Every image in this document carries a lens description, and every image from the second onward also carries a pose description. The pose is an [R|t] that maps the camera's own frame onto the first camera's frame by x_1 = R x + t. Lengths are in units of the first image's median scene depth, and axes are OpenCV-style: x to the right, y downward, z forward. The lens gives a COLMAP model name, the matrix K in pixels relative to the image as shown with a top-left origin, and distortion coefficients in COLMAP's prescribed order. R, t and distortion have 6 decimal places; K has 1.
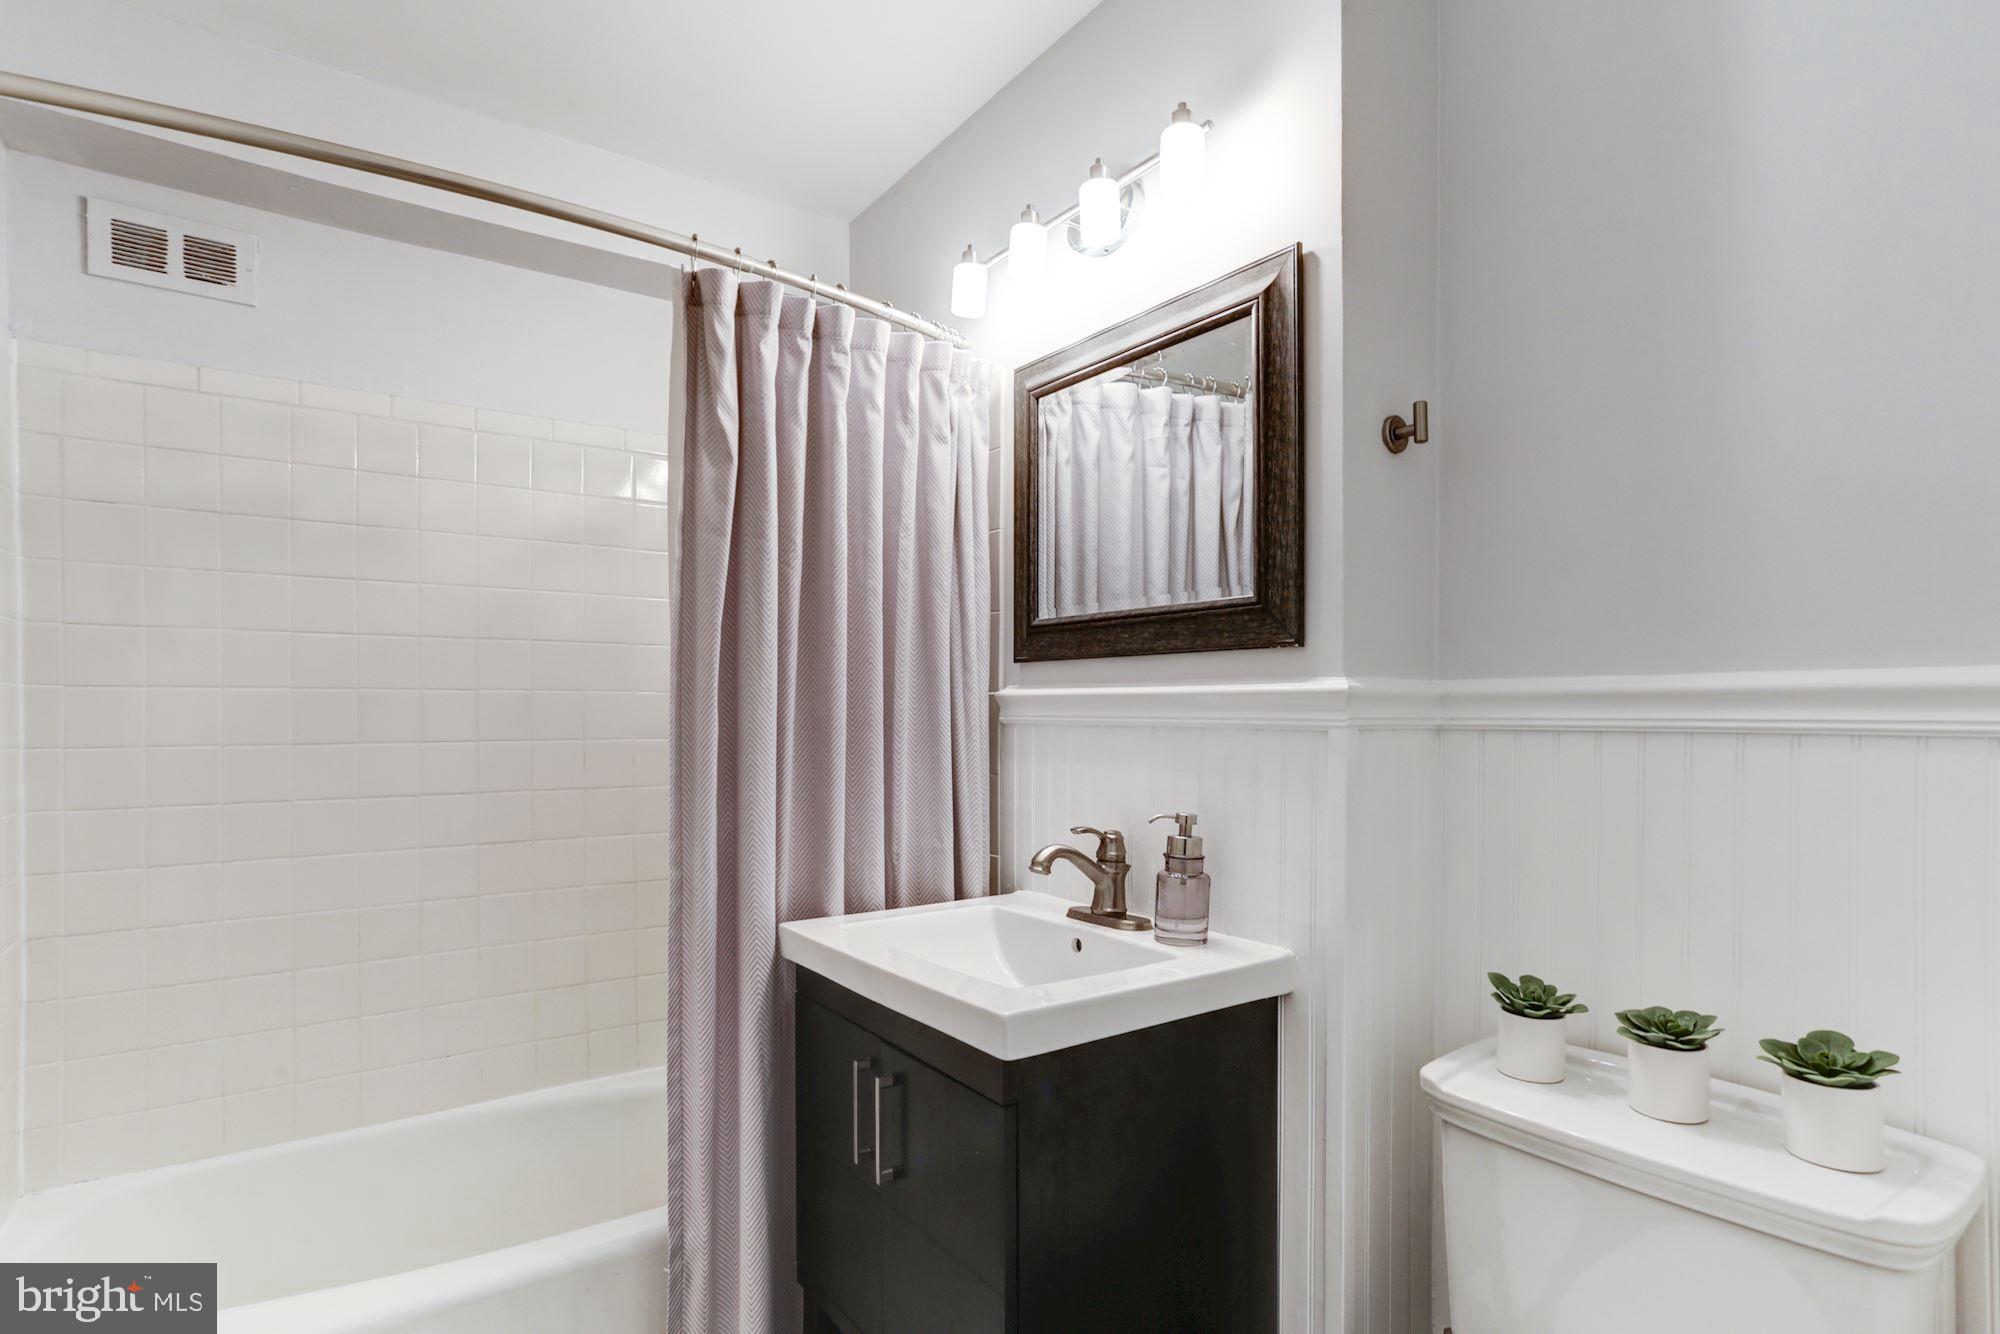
lens RADIAL K [[1024.8, 0, 989.3], [0, 1024.8, 726.1], [0, 0, 1]] dist [-0.028301, 0.018350]
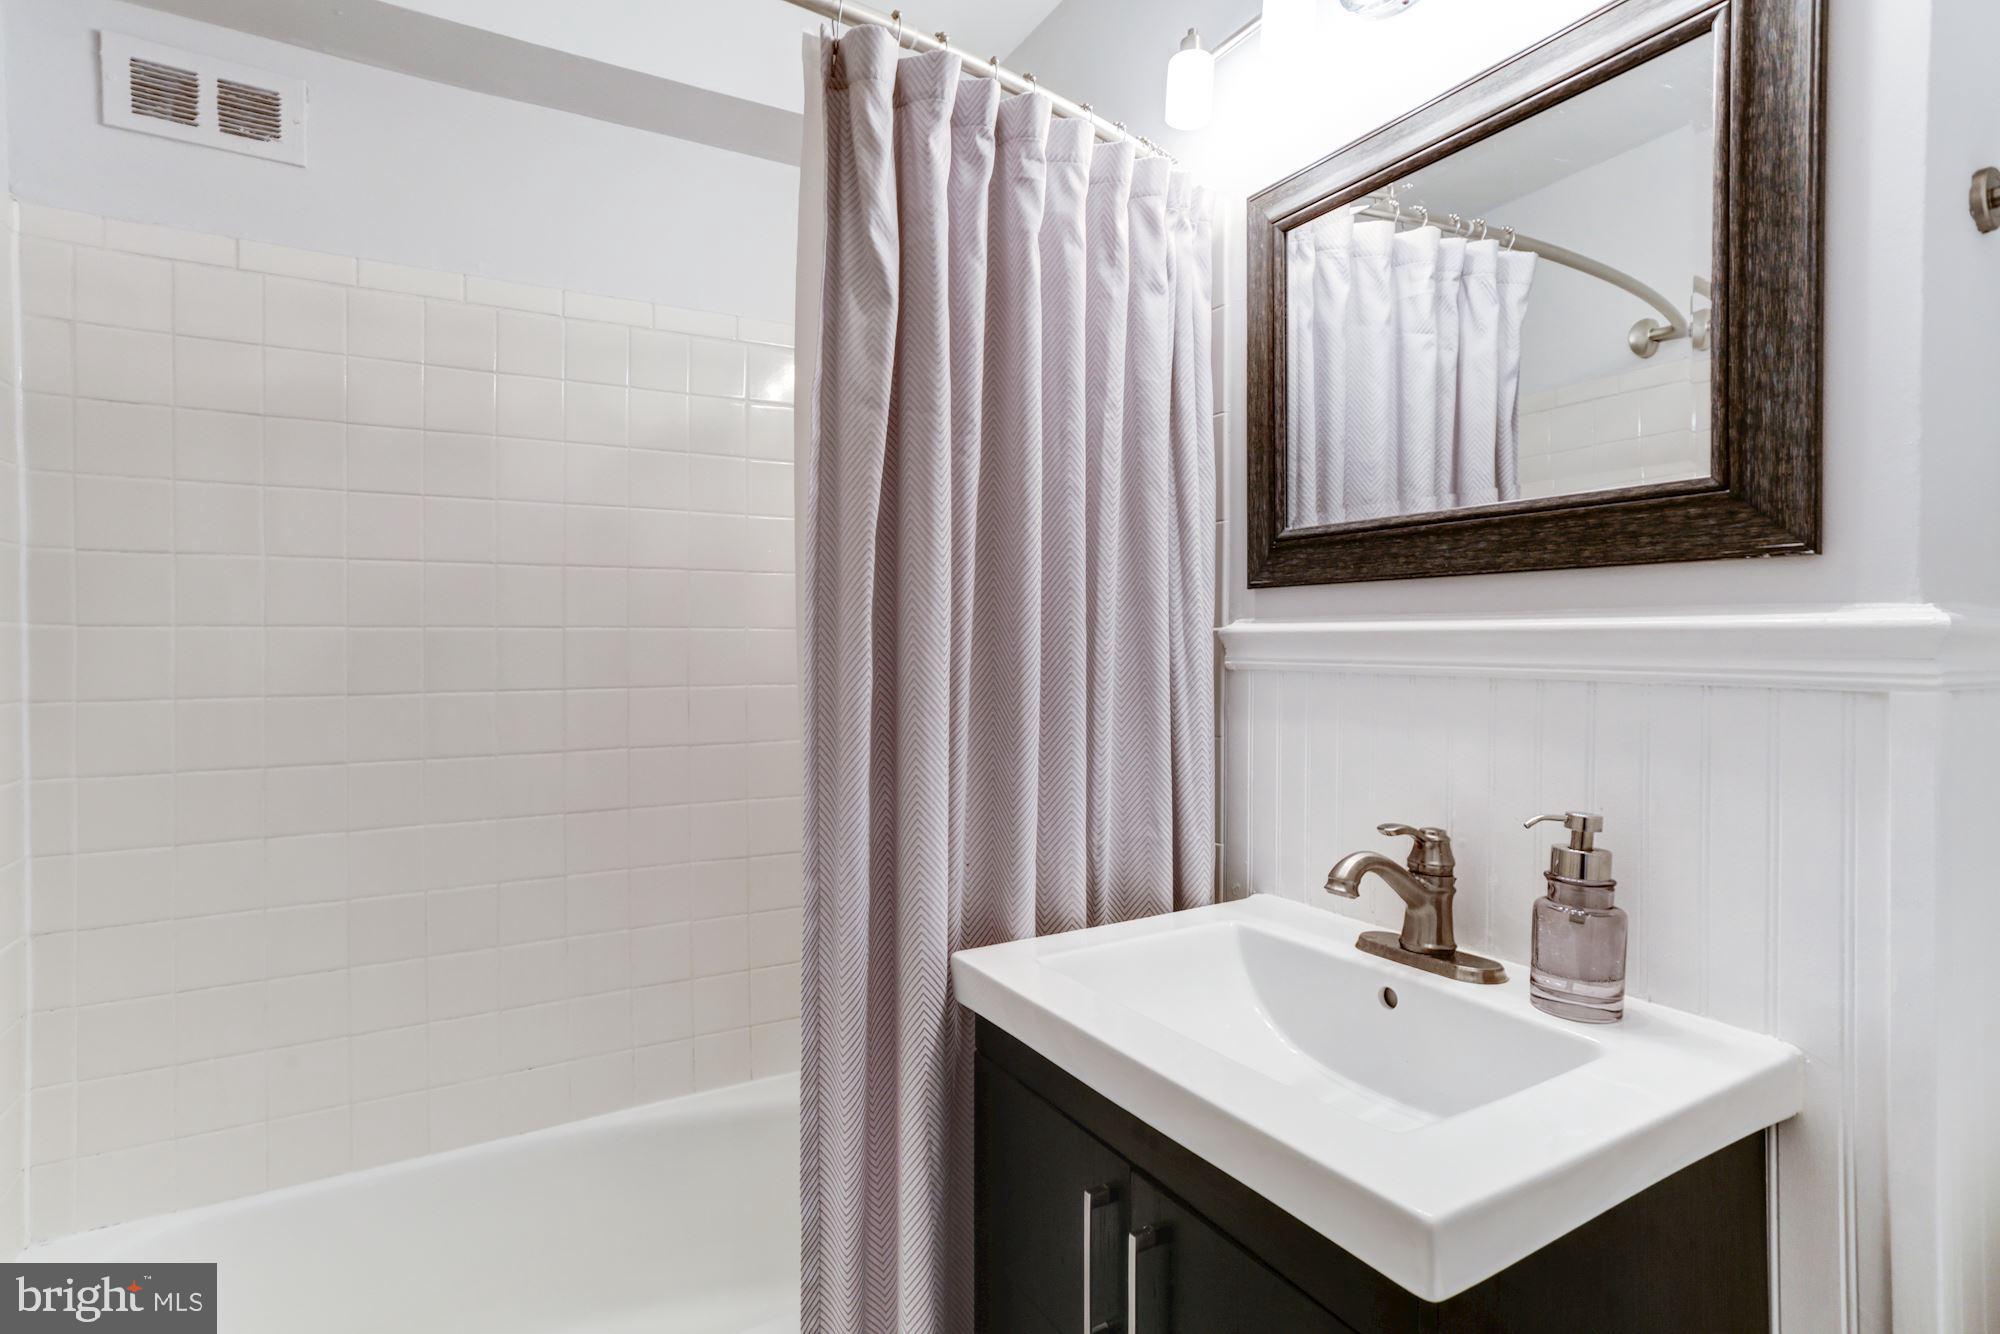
lens RADIAL K [[974.2, 0, 990.0], [0, 974.2, 657.3], [0, 0, 1]] dist [-0.052596, 0.035180]
pose [[0.996430, -0.001933, -0.084397, -0.121305], [0.001842, 0.999998, -0.001163, -0.013356], [0.084399, 0.001003, 0.996432, 0.324798]]
